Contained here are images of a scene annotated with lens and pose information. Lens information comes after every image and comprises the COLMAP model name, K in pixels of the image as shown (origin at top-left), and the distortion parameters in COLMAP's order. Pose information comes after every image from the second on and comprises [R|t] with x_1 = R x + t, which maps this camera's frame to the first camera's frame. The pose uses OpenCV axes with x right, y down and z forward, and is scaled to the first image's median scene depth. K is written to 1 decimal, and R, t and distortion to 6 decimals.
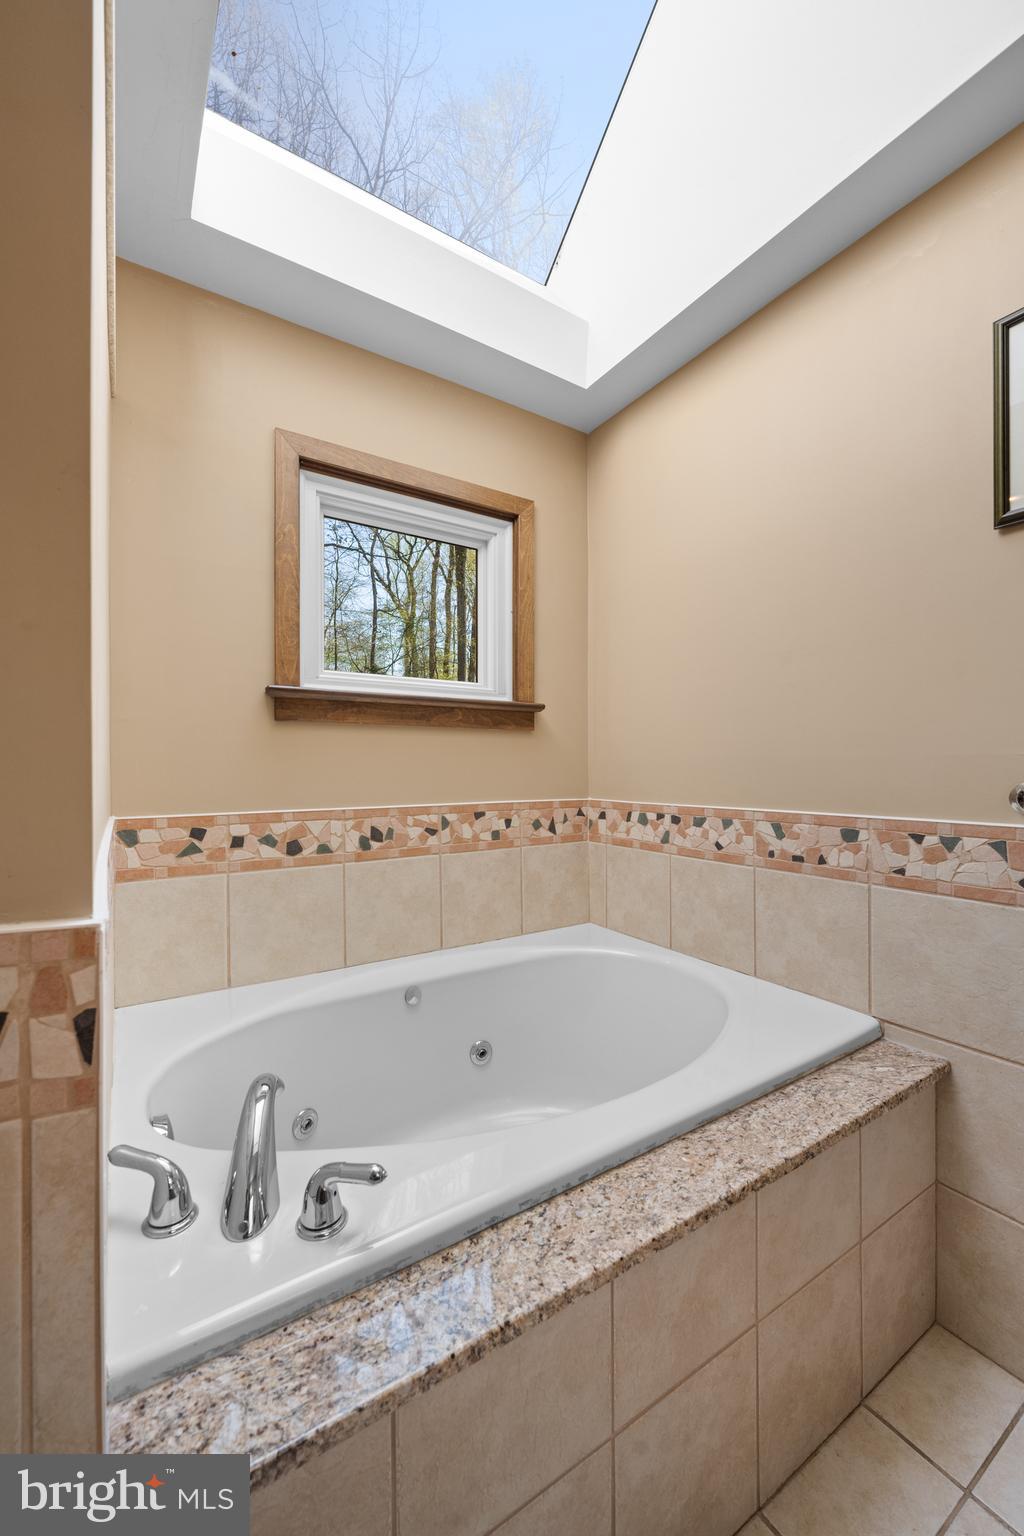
lens RADIAL K [[611.4, 0, 516.2], [0, 611.4, 772.9], [0, 0, 1]] dist [-0.003342, -0.000067]
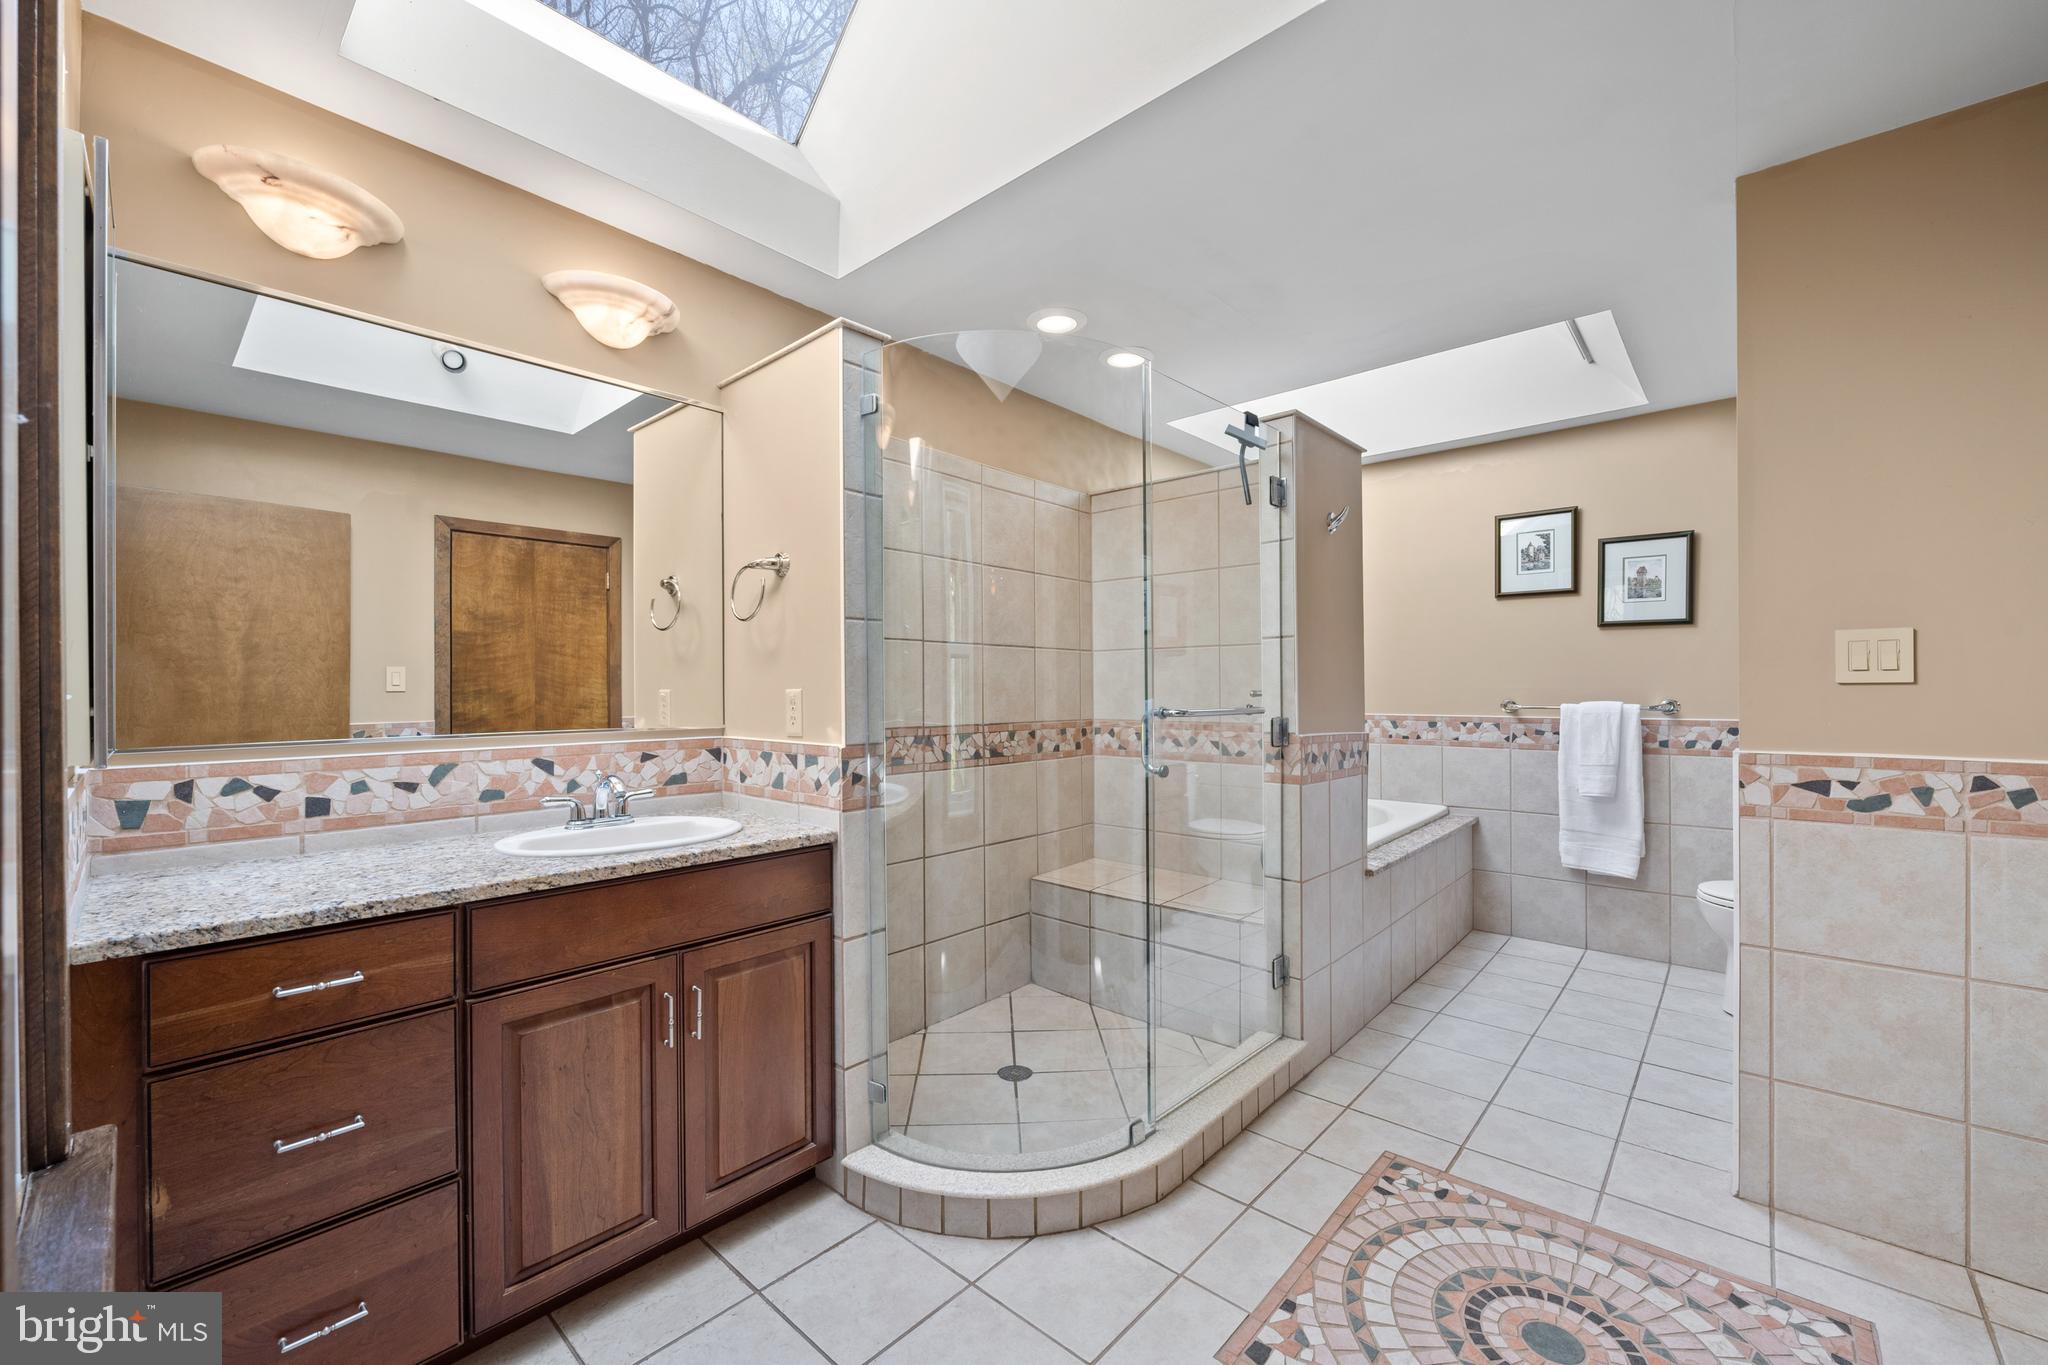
lens RADIAL K [[815.2, 0, 1024.3], [0, 815.2, 688.9], [0, 0, 1]] dist [-0.003342, -0.000067]
pose [[0.967030, -0.005191, 0.254609, -1.737101], [0.005473, 0.999985, -0.000400, -0.033778], [-0.254603, 0.001780, 0.967044, -1.558770]]
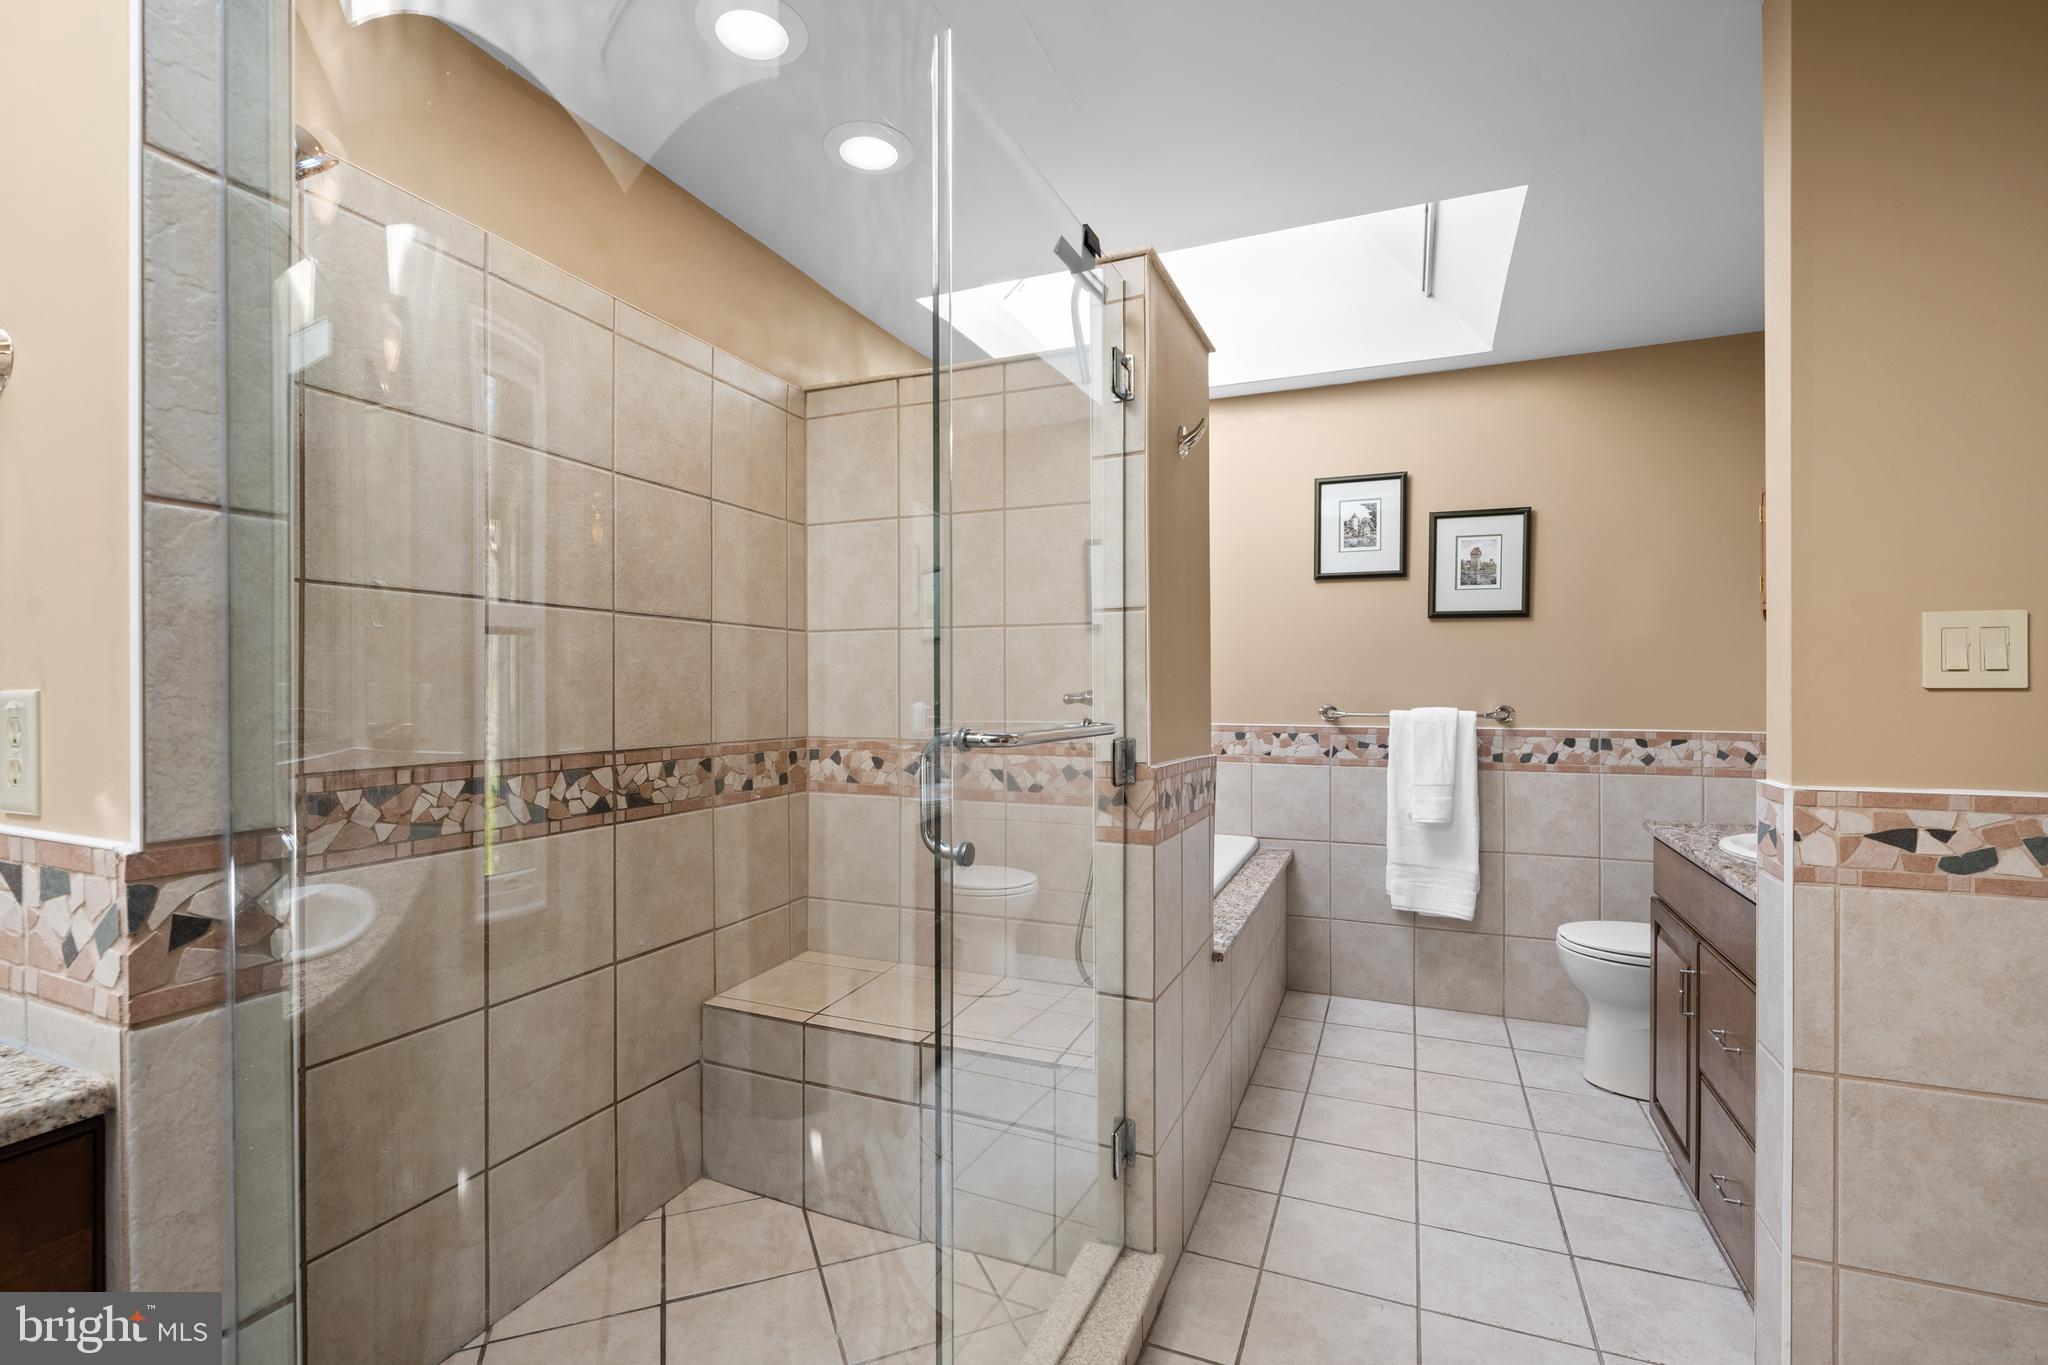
lens RADIAL K [[902.8, 0, 1027.6], [0, 902.8, 687.2], [0, 0, 1]] dist [-0.002421, 0.000237]
pose [[0.827536, -0.000133, 0.561413, -1.518650], [0.000513, 1.000000, -0.000519, -0.038032], [-0.561412, 0.000717, 0.827536, -0.852227]]
